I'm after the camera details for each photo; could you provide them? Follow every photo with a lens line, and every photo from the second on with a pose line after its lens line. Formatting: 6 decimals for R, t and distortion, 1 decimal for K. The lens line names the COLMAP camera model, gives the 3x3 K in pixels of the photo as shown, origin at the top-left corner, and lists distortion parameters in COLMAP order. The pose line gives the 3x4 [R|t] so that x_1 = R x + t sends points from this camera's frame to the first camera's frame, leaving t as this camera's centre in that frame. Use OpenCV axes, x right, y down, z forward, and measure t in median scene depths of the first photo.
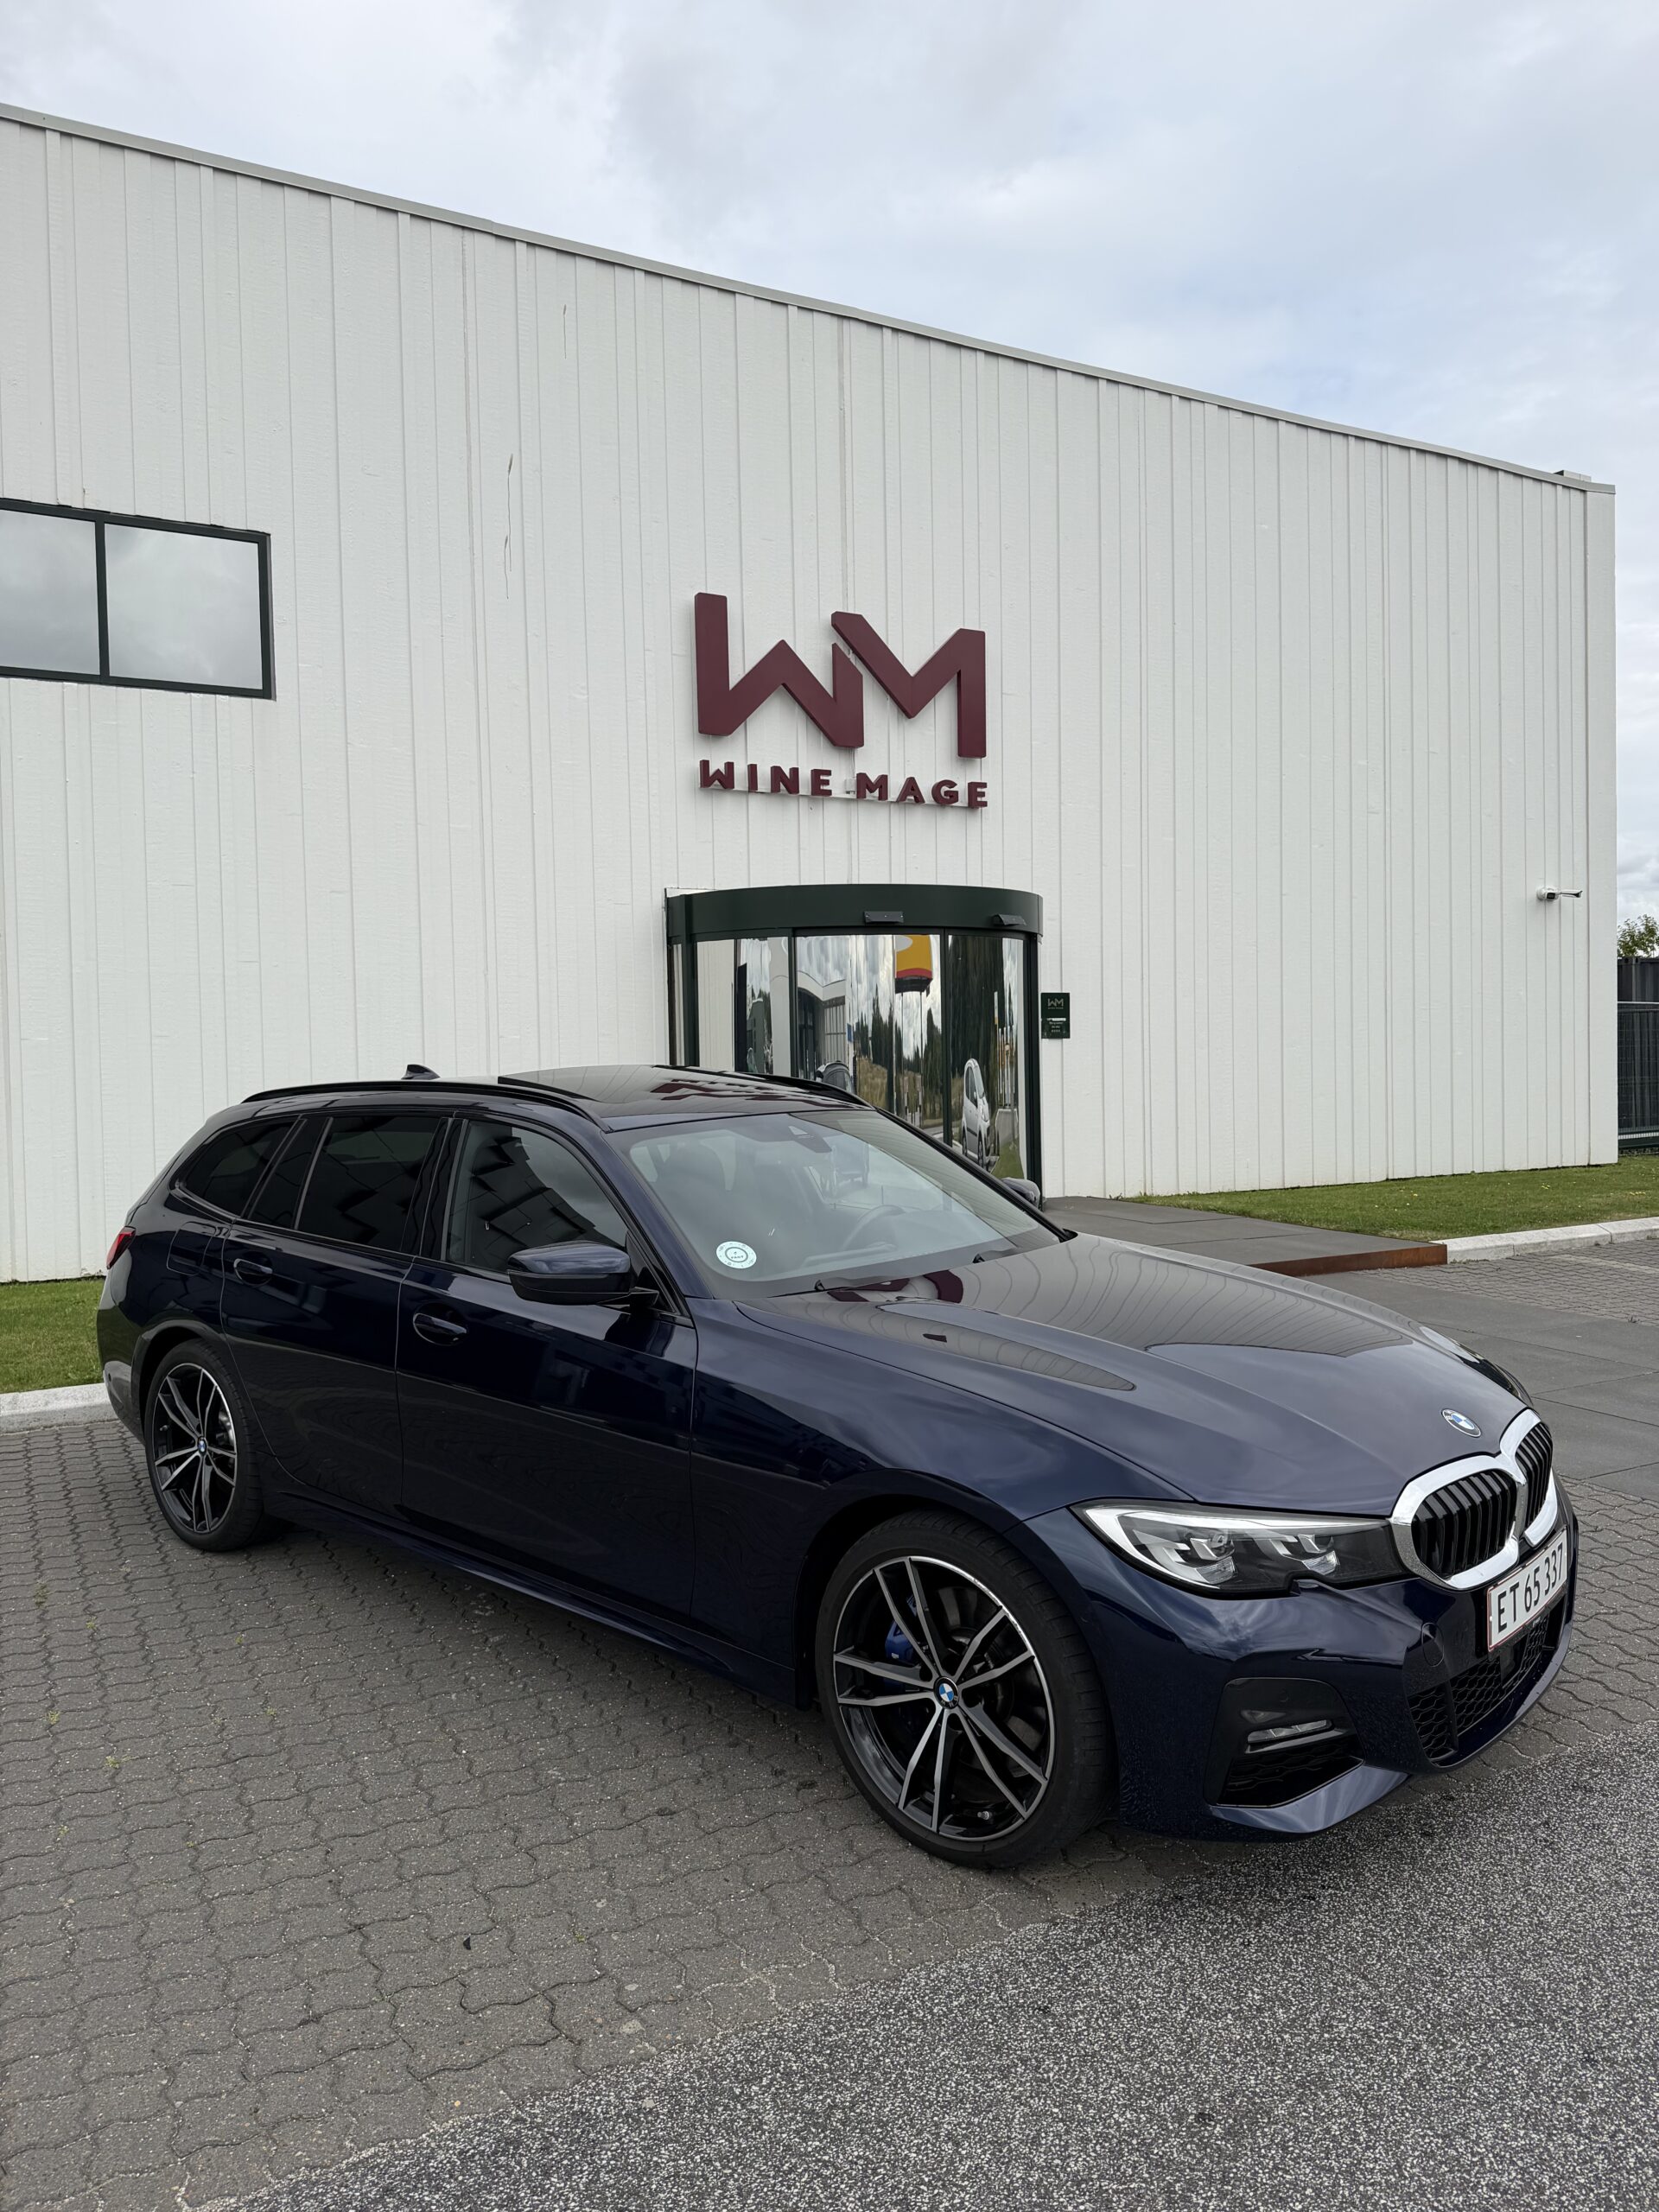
lens RADIAL K [[1578.5, 0, 829.9], [0, 1578.5, 1099.8], [0, 0, 1]] dist [0.002669, -0.017983]
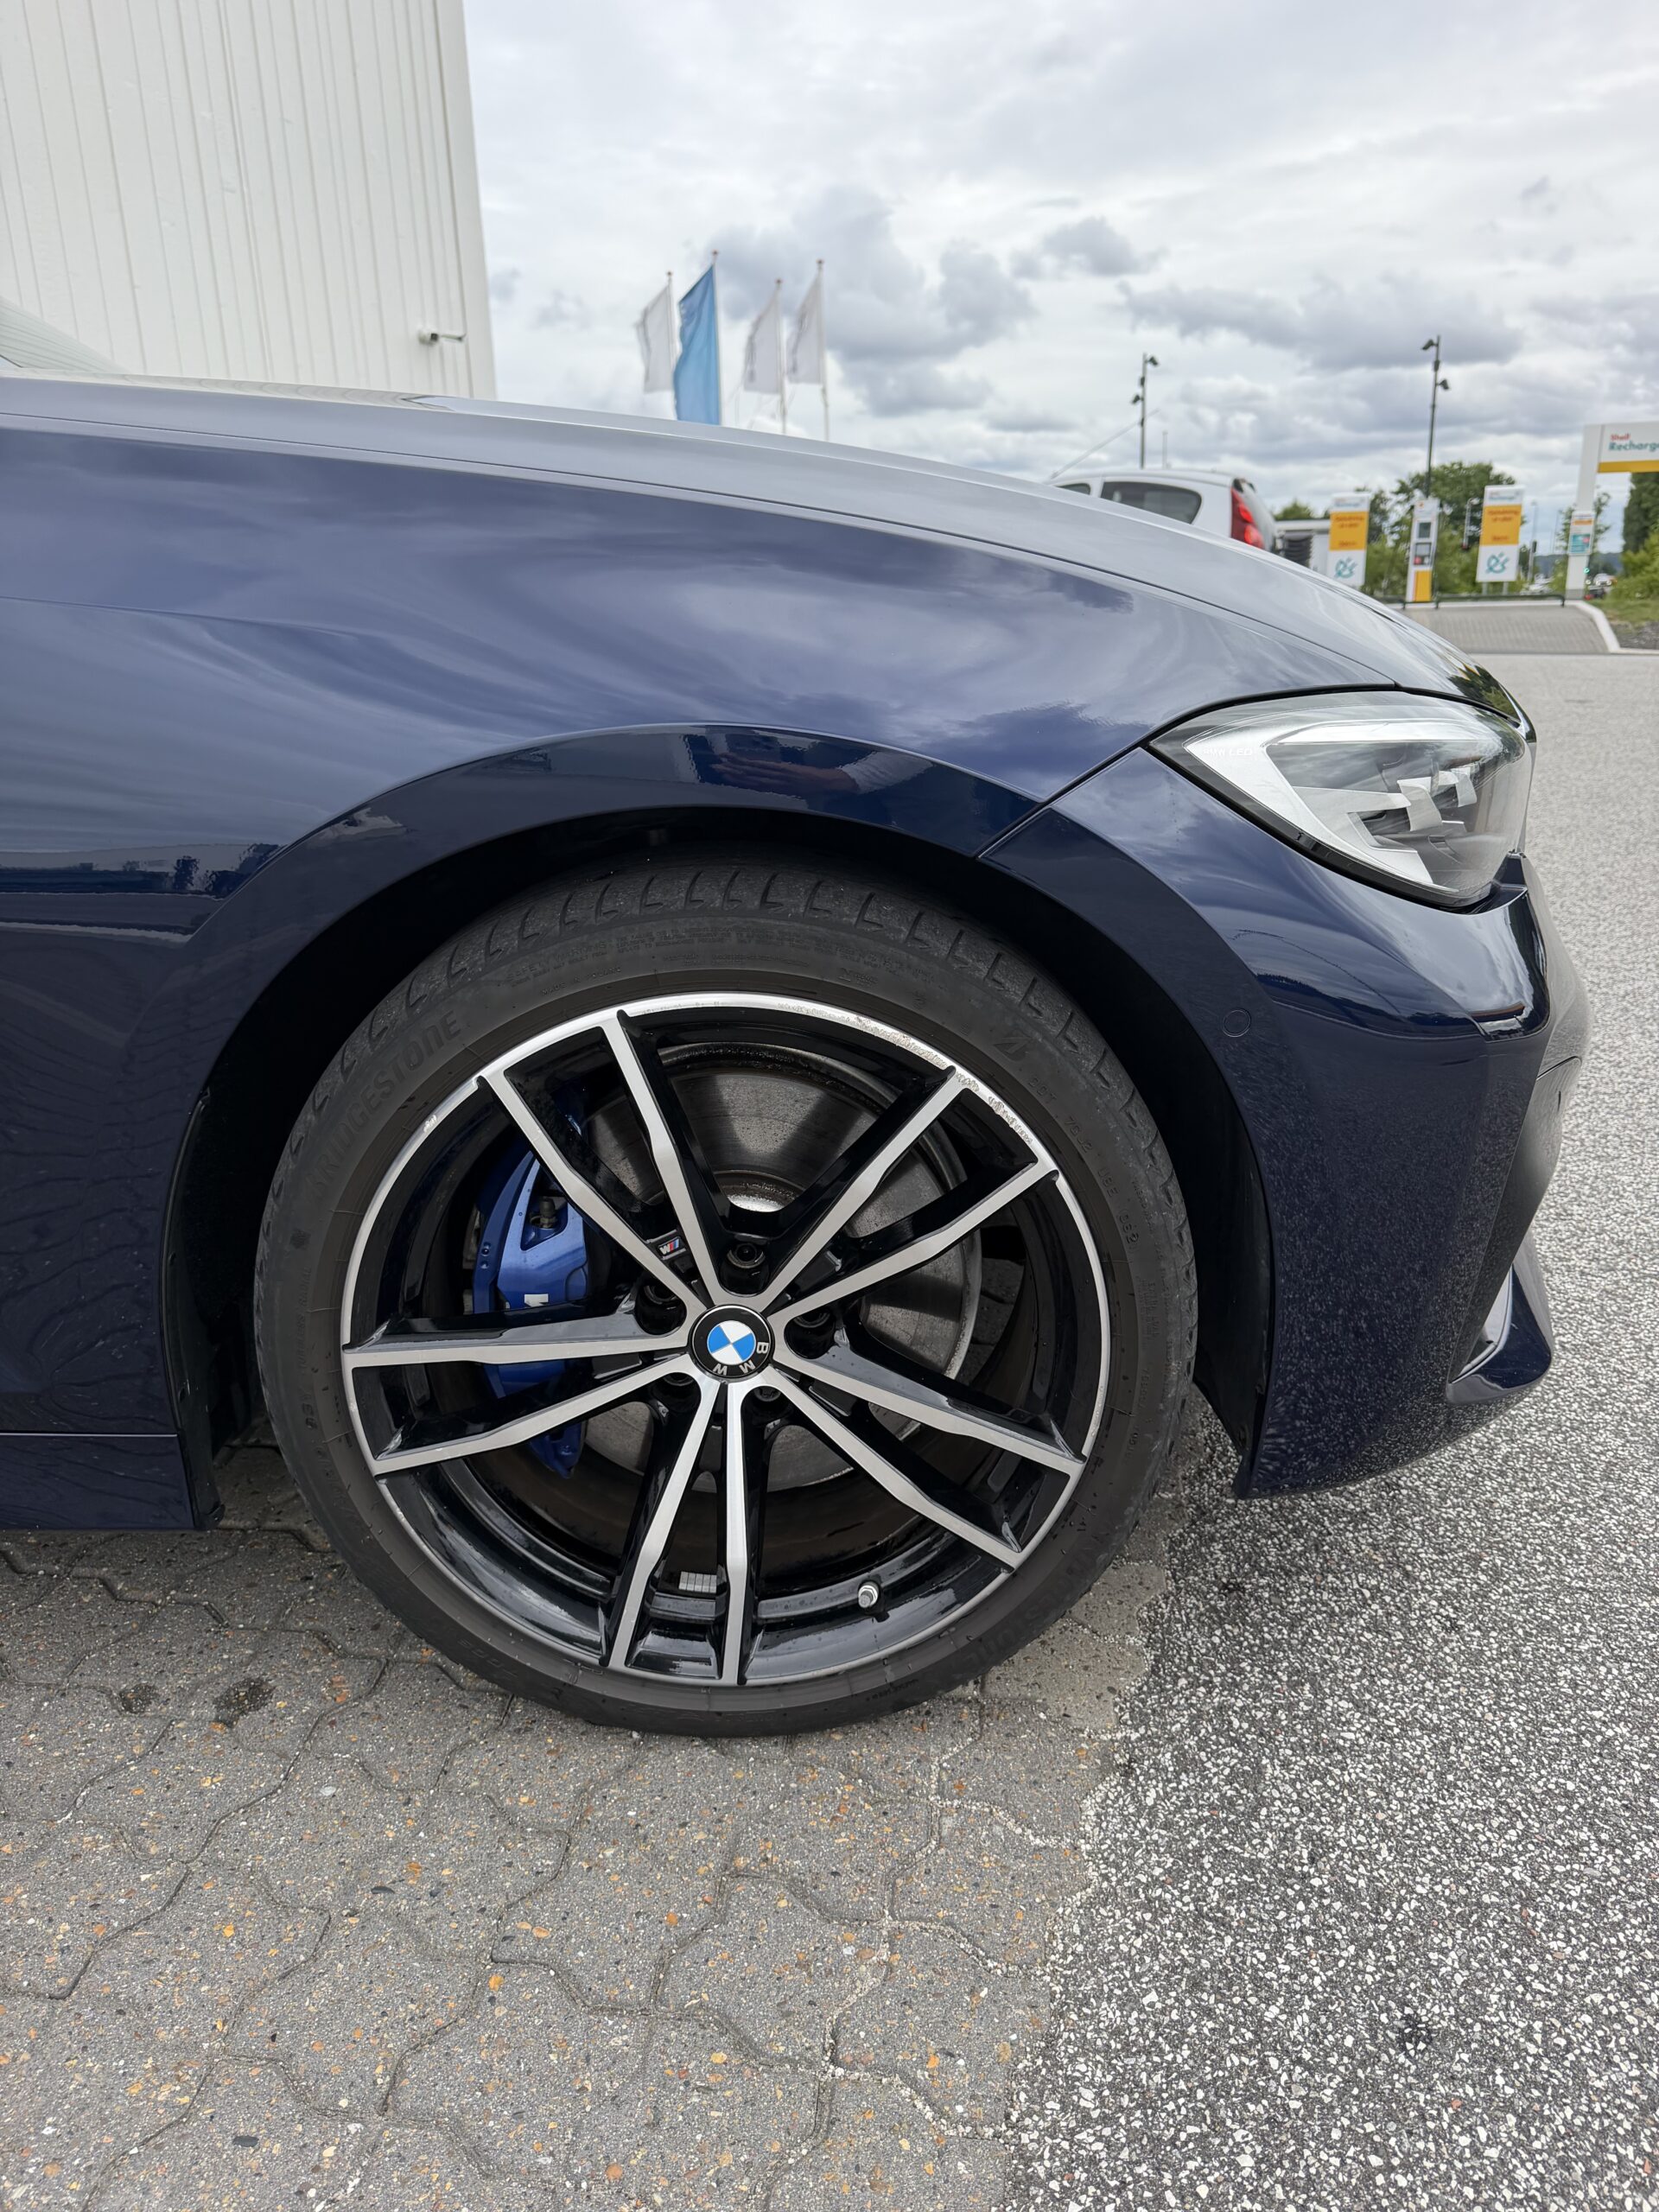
lens RADIAL K [[1578.5, 0, 846.5], [0, 1578.5, 1096.2], [0, 0, 1]] dist [0.002669, -0.017983]
pose [[0.730586, -0.207875, 0.650409, -0.134908], [0.033984, 0.962422, 0.269424, 0.218775], [-0.681975, -0.174734, 0.710196, 0.722562]]
